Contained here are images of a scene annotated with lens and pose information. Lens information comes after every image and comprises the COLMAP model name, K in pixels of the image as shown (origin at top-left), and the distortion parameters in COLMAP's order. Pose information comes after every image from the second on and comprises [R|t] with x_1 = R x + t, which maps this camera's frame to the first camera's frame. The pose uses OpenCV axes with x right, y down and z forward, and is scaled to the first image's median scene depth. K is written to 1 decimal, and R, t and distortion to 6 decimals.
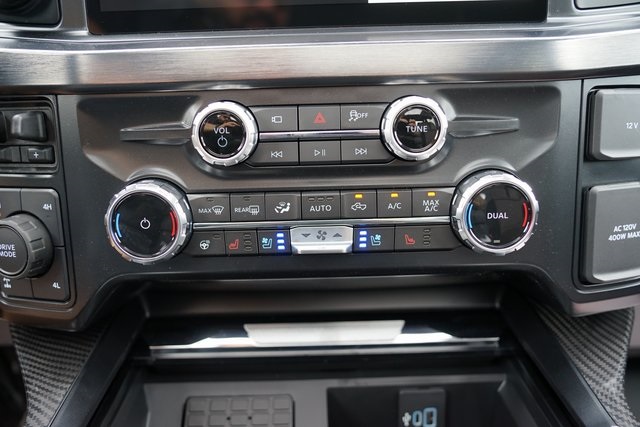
lens RADIAL K [[522.6, 0, 320.0], [0, 522.6, 213.5], [0, 0, 1]] dist [-0.020756, -0.005939]
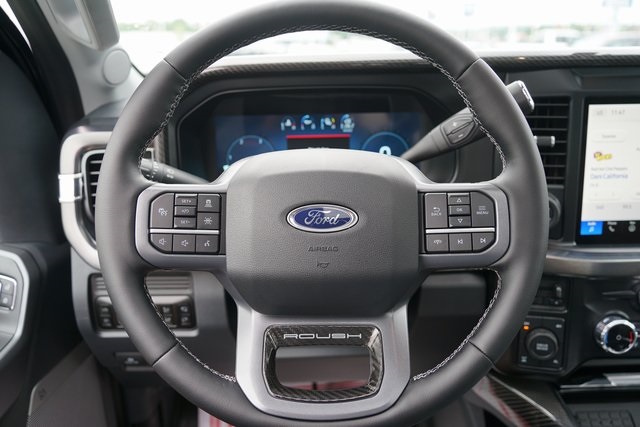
lens RADIAL K [[522.6, 0, 320.0], [0, 522.6, 213.5], [0, 0, 1]] dist [-0.020756, -0.005939]
pose [[0.999991, 0.003995, -0.001616, -1.543859], [-0.003989, 0.999985, 0.003778, -0.492659], [0.001631, -0.003771, 0.999992, -1.169018]]
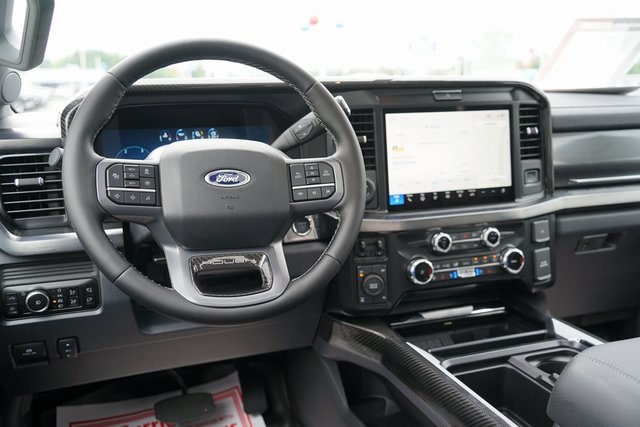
lens RADIAL K [[612.8, 0, 320.0], [0, 612.8, 213.5], [0, 0, 1]] dist [0.002236, -0.000762]
pose [[0.944583, -0.050398, 0.324380, -2.038091], [0.089723, 0.990155, -0.107433, 0.010321], [-0.315773, 0.130584, 0.939806, -2.285423]]
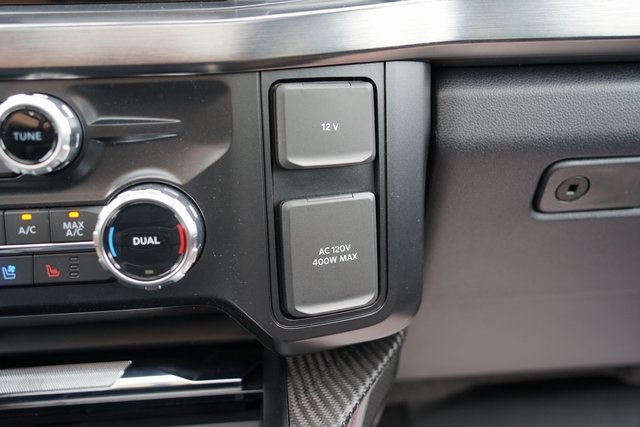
lens RADIAL K [[587.7, 0, 320.0], [0, 587.7, 213.5], [0, 0, 1]] dist [0.002149, 0.005912]
pose [[0.998227, -0.016689, 0.057126, 0.537040], [0.016780, 0.999859, -0.001114, -0.031157], [-0.057099, 0.002071, 0.998366, 0.062846]]
